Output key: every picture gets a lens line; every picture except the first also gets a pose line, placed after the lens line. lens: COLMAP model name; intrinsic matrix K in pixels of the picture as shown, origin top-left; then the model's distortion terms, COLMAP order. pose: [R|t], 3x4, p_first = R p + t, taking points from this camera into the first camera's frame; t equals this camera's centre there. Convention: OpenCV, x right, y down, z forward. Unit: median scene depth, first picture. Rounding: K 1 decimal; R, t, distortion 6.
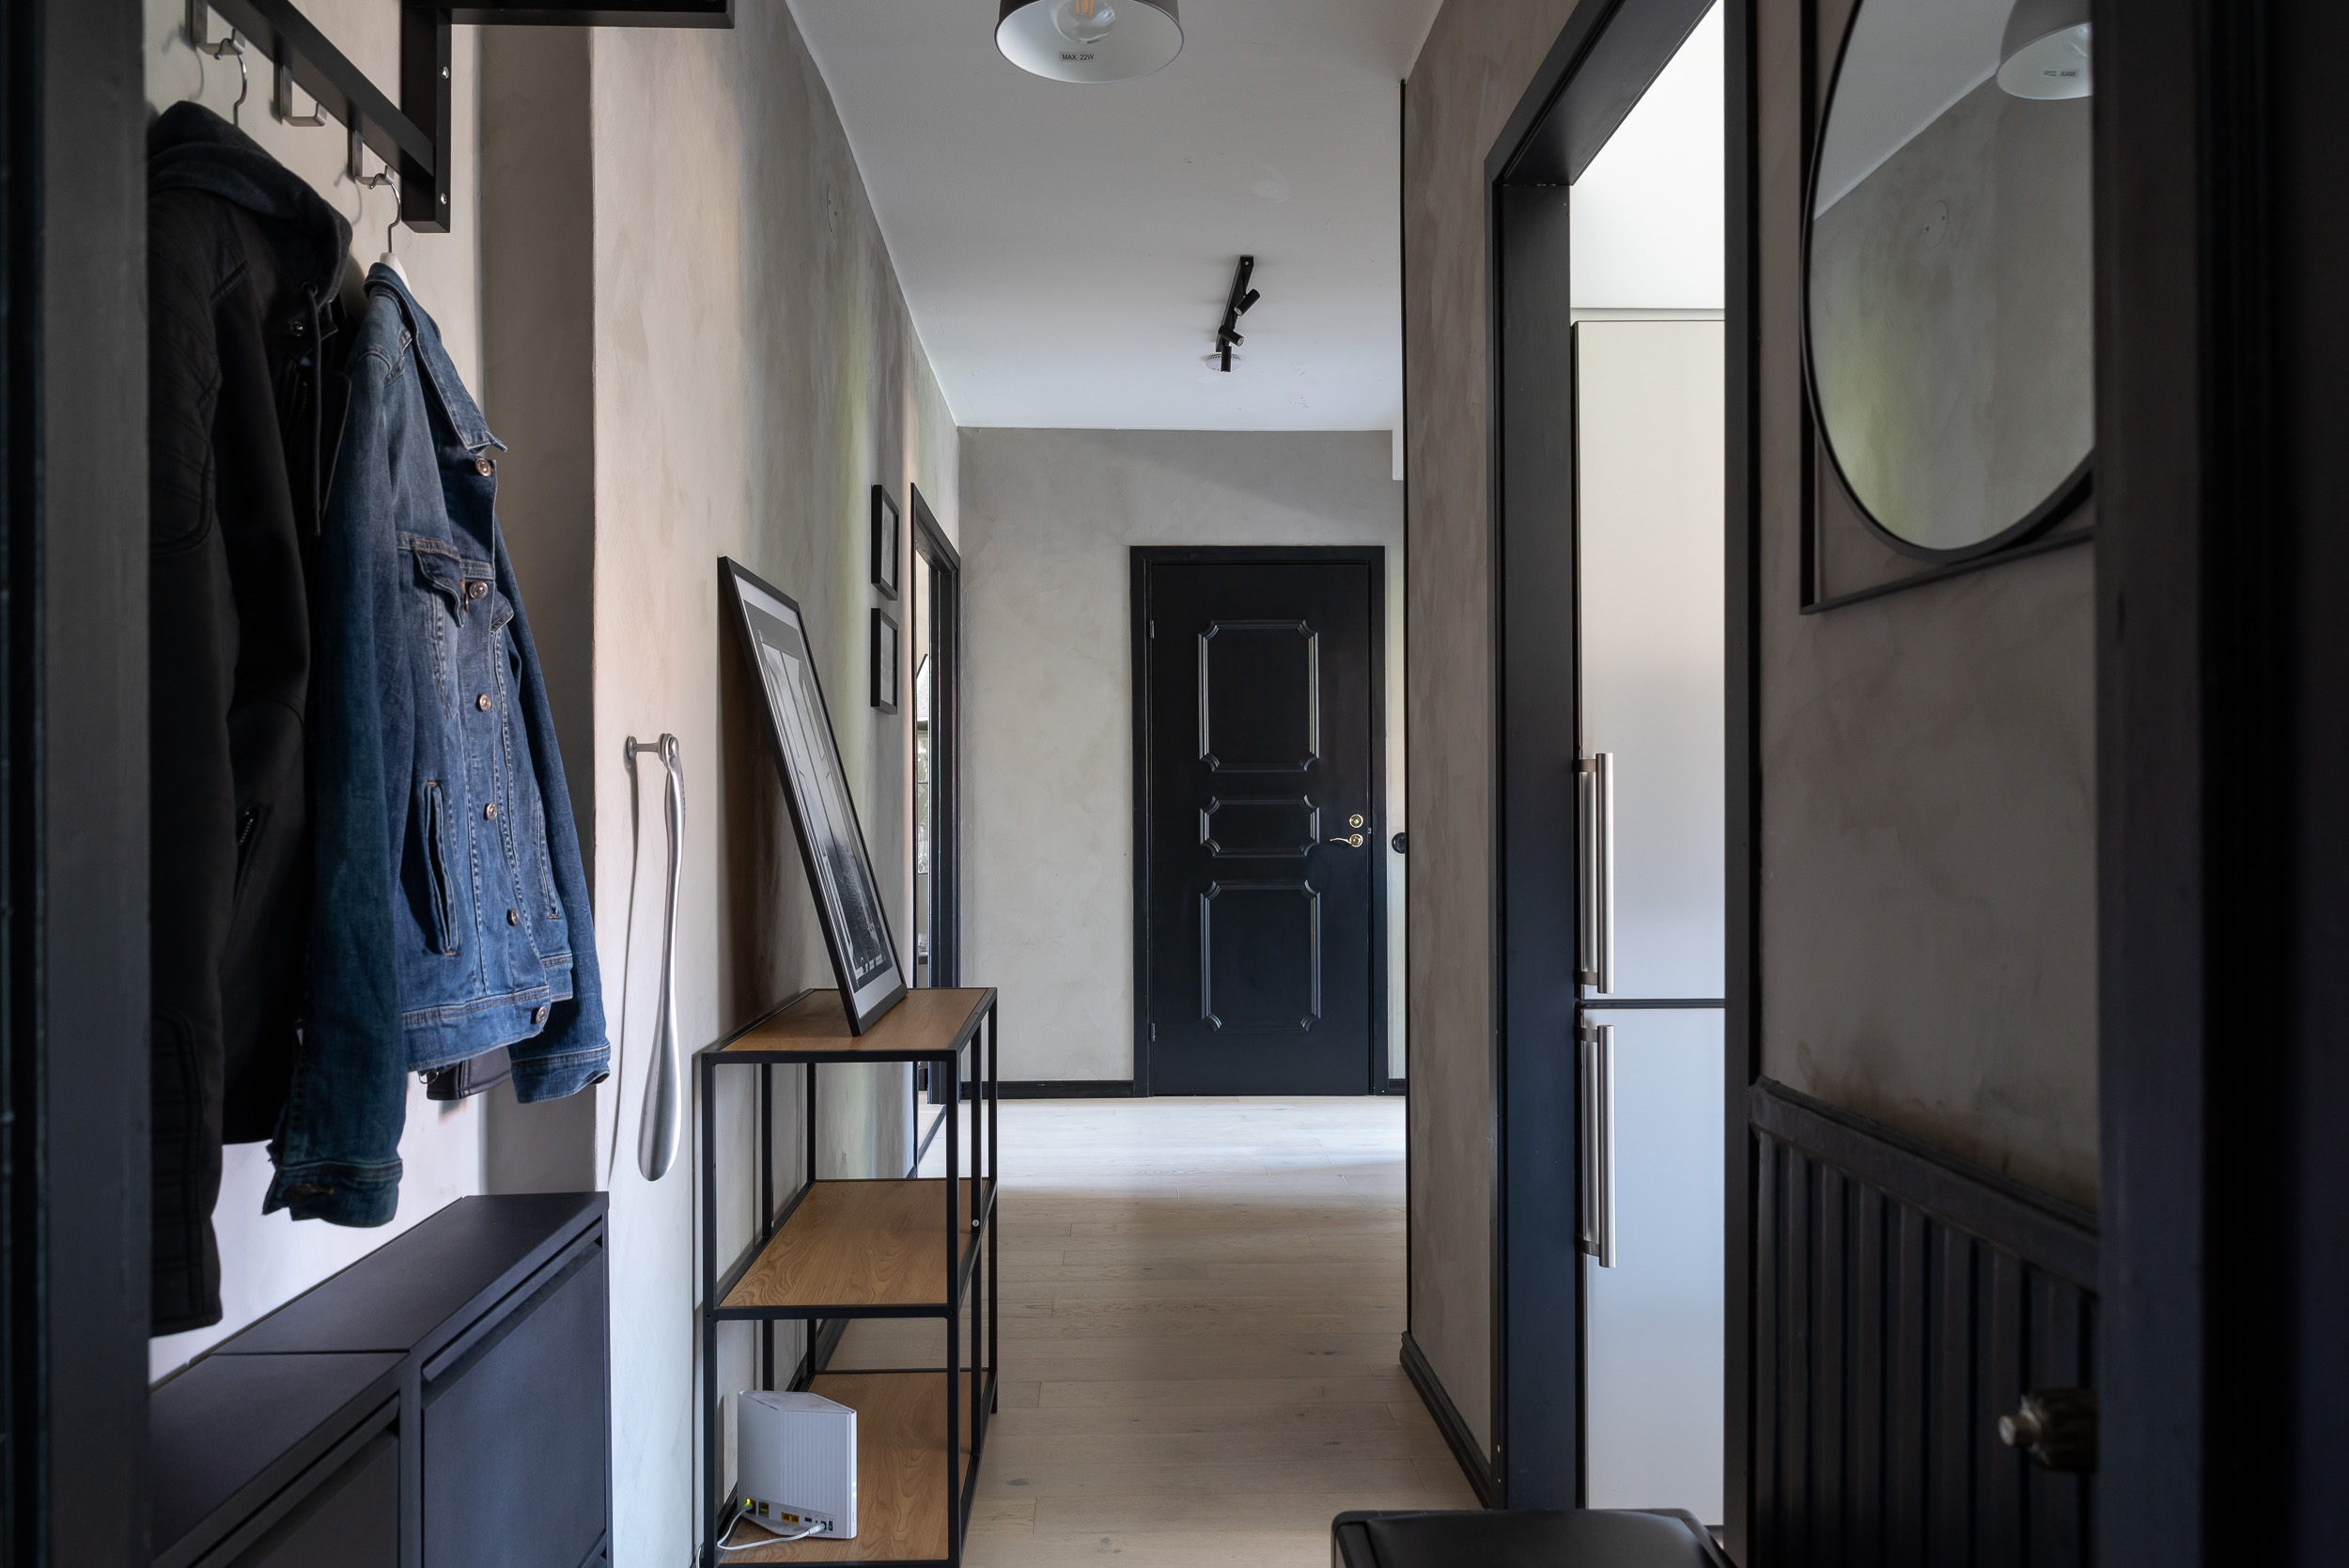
lens RADIAL K [[1601.5, 0, 1176.1], [0, 1601.5, 781.9], [0, 0, 1]] dist [0.016970, -0.004441]
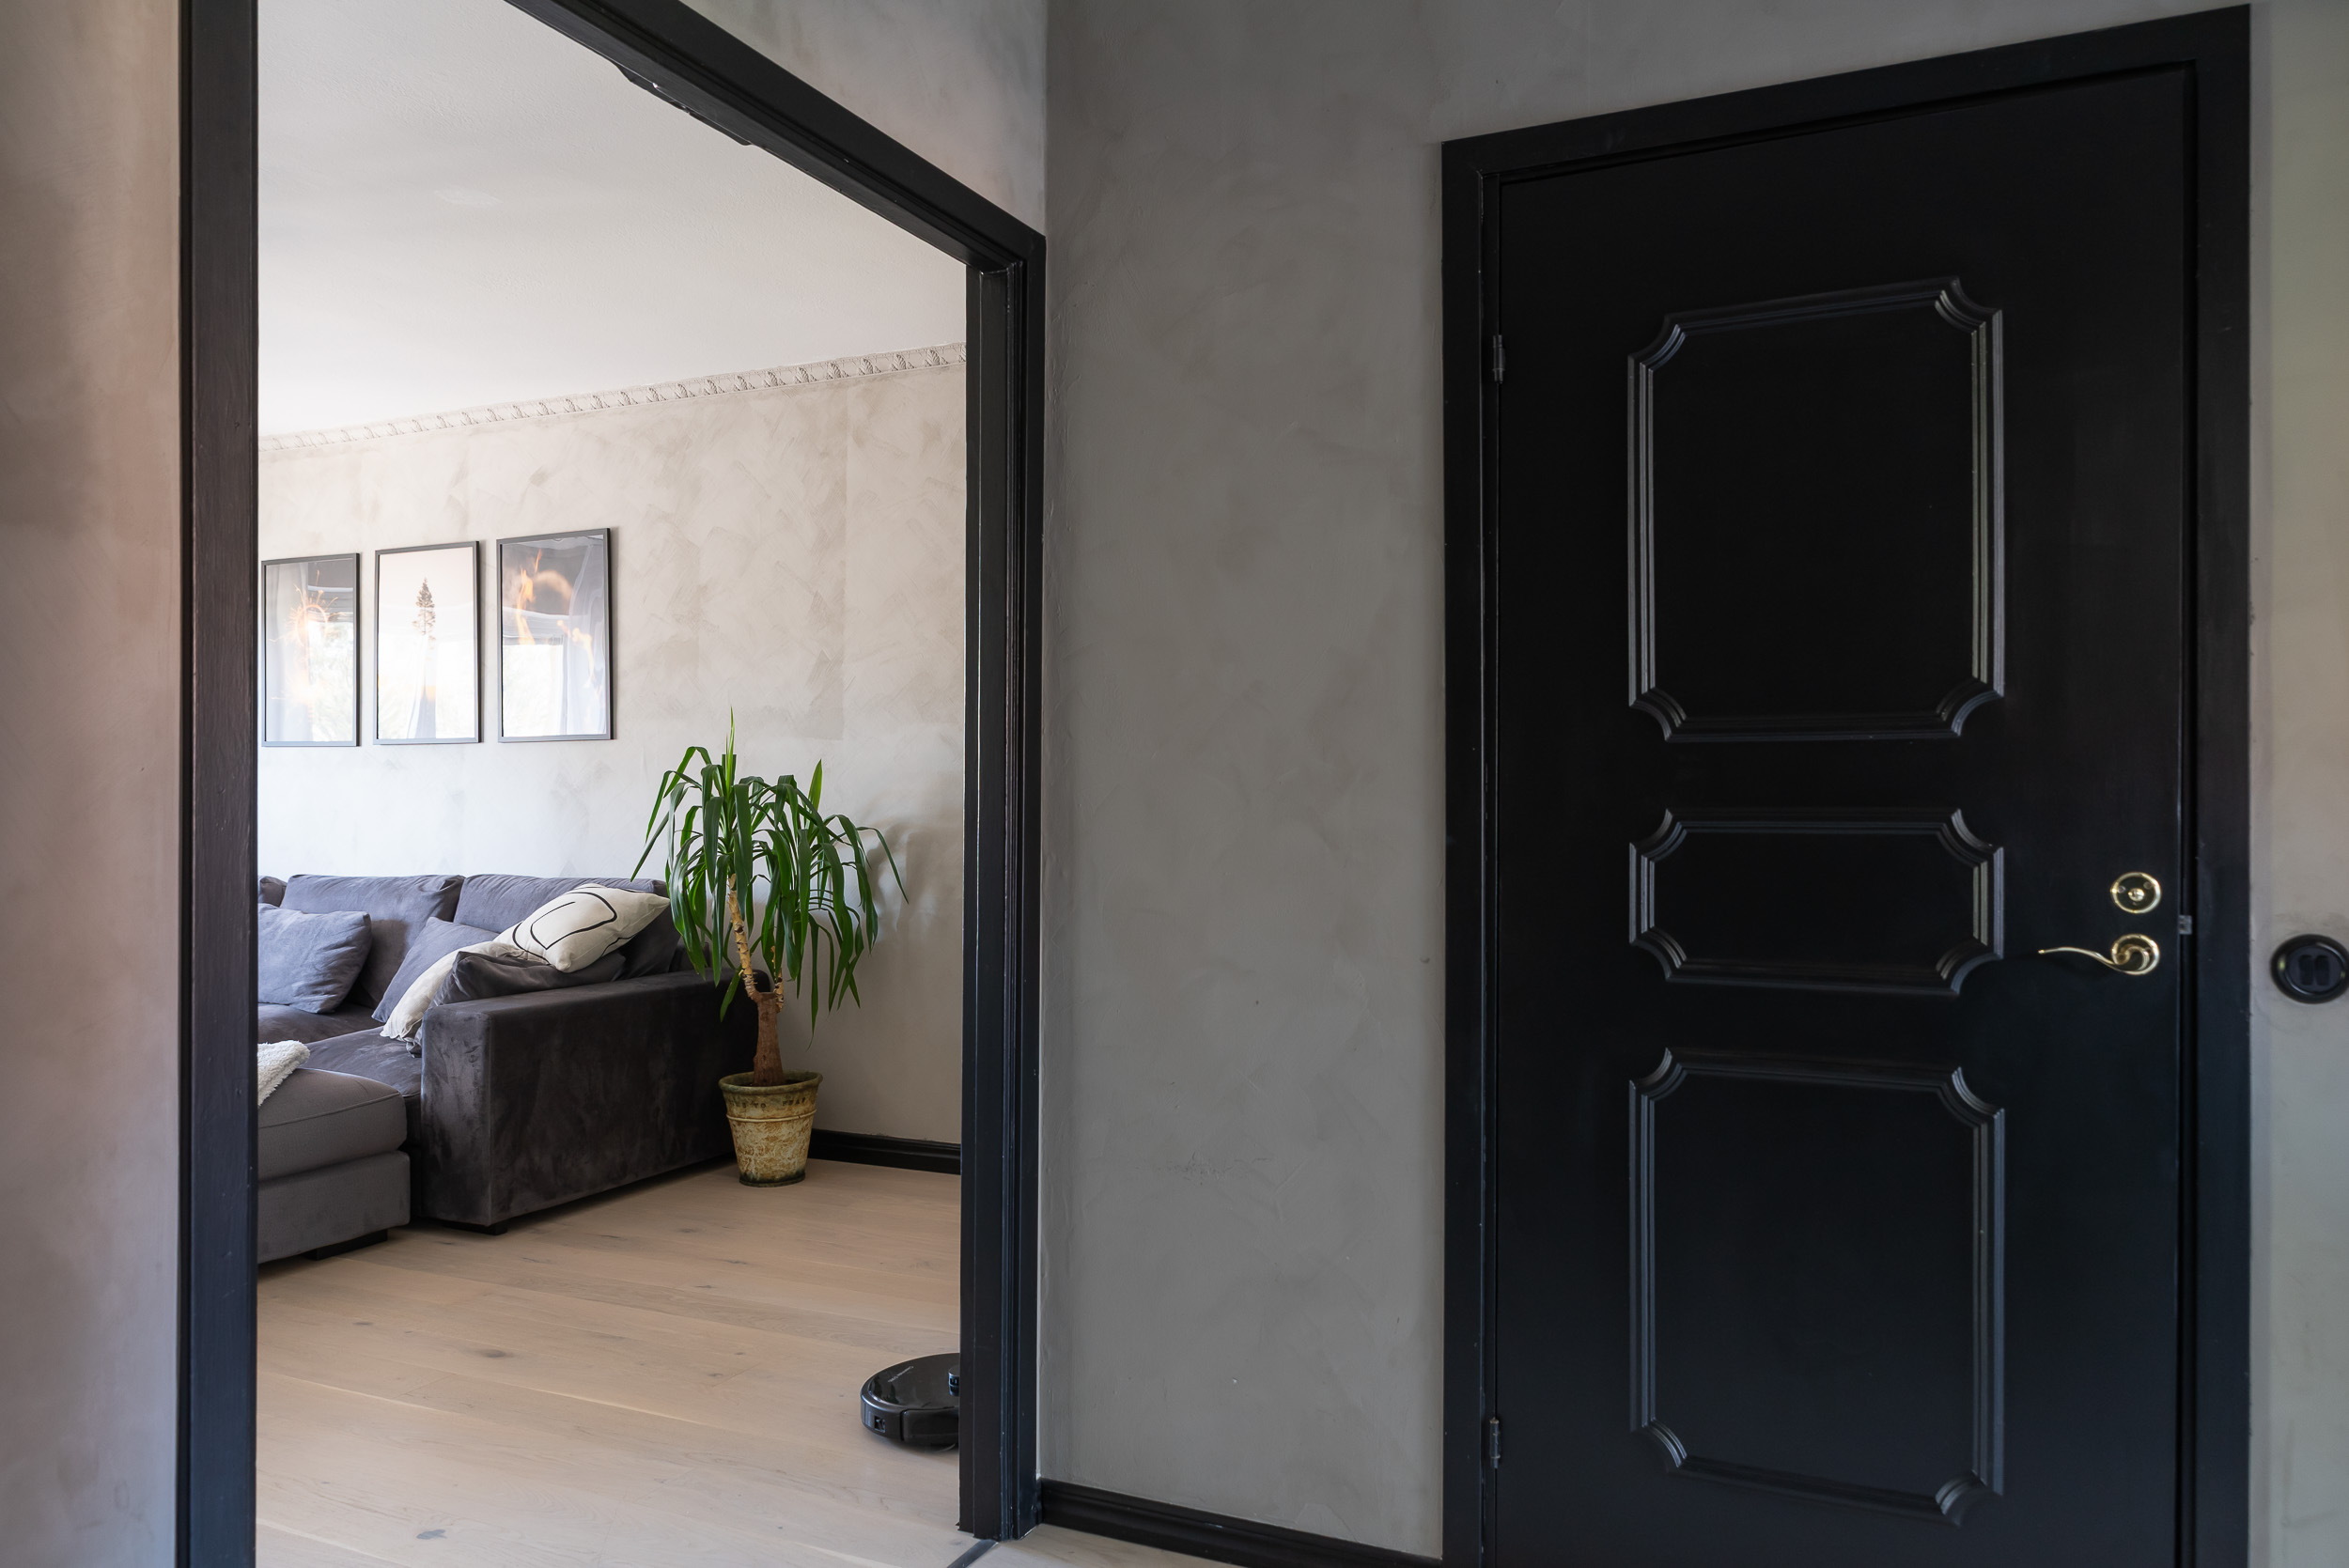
lens RADIAL K [[1601.5, 0, 1168.4], [0, 1601.5, 790.4], [0, 0, 1]] dist [0.016970, -0.004441]
pose [[0.938297, 0.006024, -0.345777, 0.042646], [-0.005930, 0.999982, 0.001330, 0.004863], [0.345779, 0.000803, 0.938316, 0.627529]]
